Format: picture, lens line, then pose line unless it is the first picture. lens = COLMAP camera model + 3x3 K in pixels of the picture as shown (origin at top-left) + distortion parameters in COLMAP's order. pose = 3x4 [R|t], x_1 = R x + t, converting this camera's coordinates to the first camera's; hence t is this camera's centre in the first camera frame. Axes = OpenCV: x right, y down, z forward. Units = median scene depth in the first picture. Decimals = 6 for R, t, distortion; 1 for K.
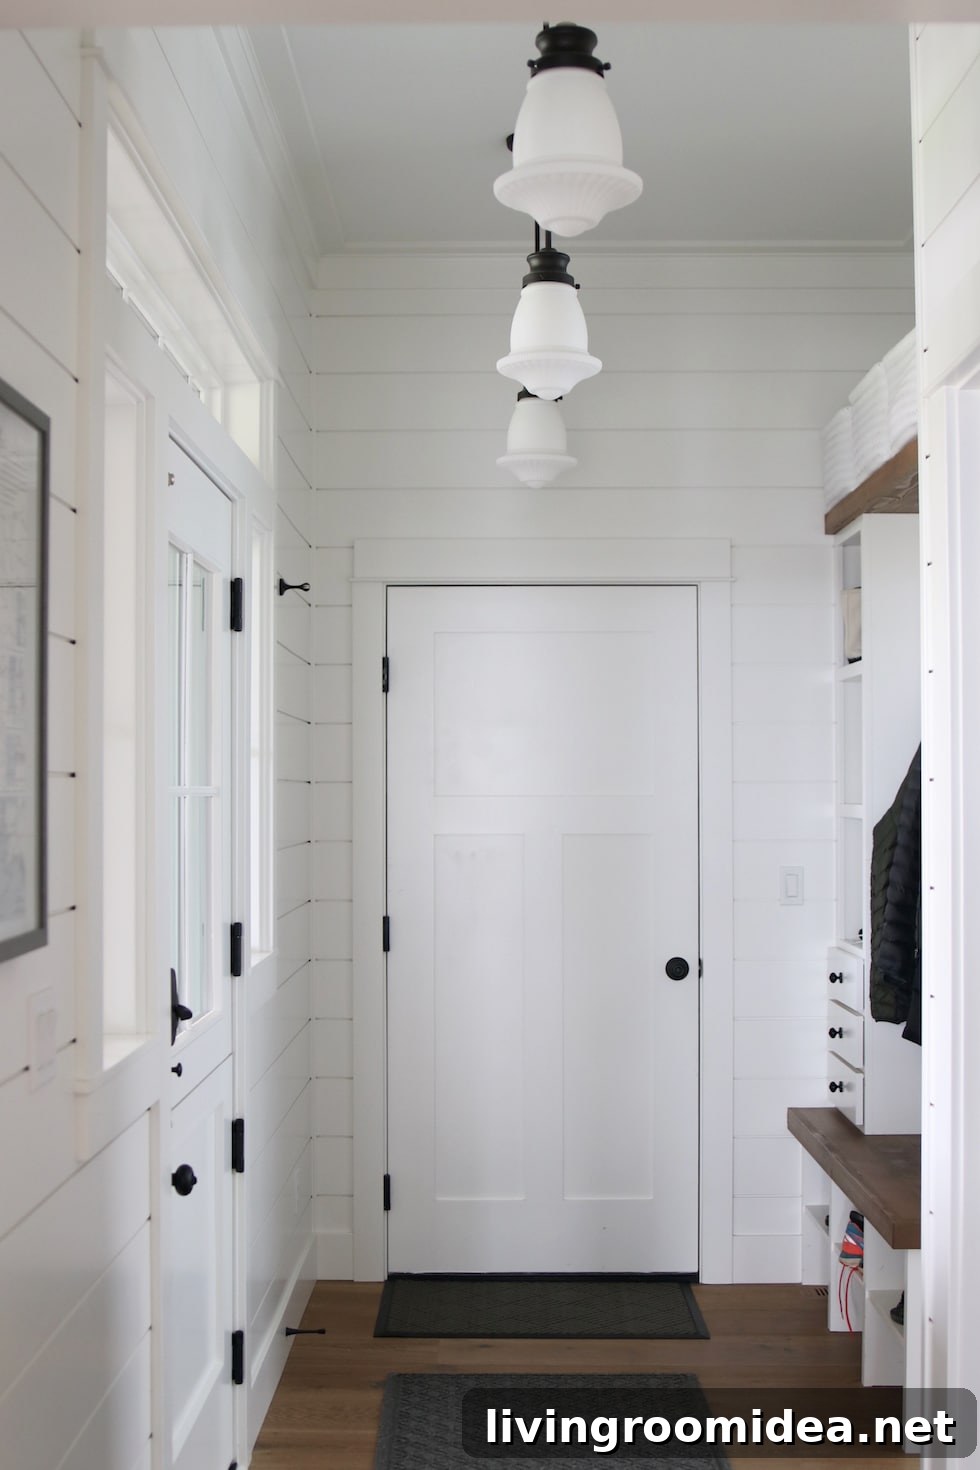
lens RADIAL K [[1830.8, 0, 489.8], [0, 1830.8, 734.4], [0, 0, 1]] dist [-0.096140, 0.000000]
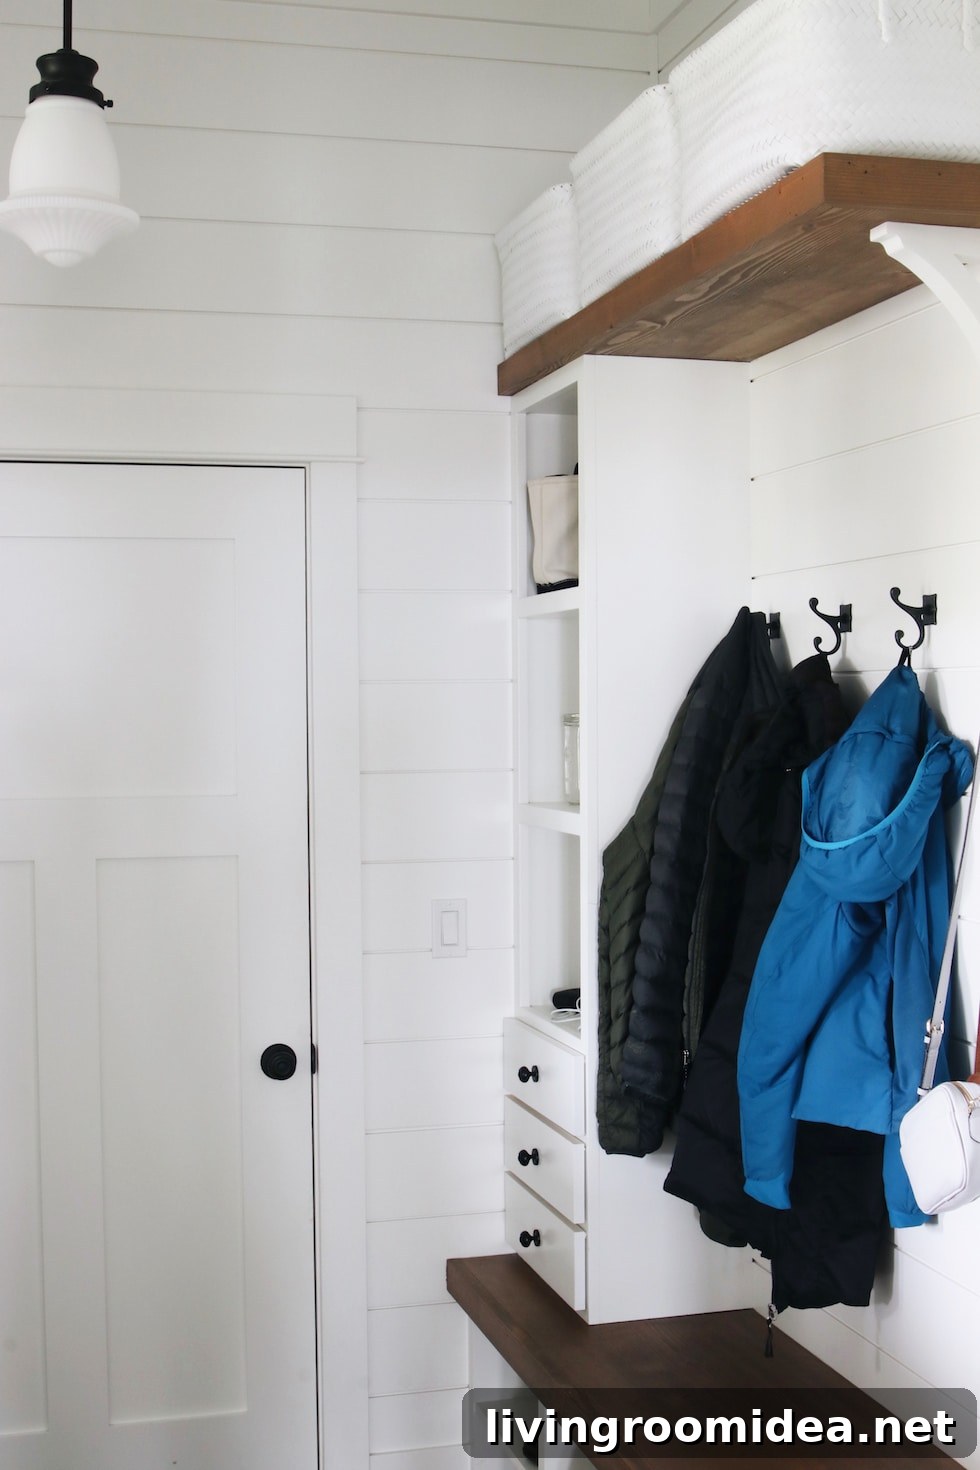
lens RADIAL K [[1830.8, 0, 490.9], [0, 1830.8, 736.1], [0, 0, 1]] dist [-0.096140, 0.000000]
pose [[0.961198, -0.011217, 0.275632, -0.002006], [-0.000151, 0.999151, 0.041189, -0.015085], [-0.275860, -0.039632, 0.960380, 0.394016]]
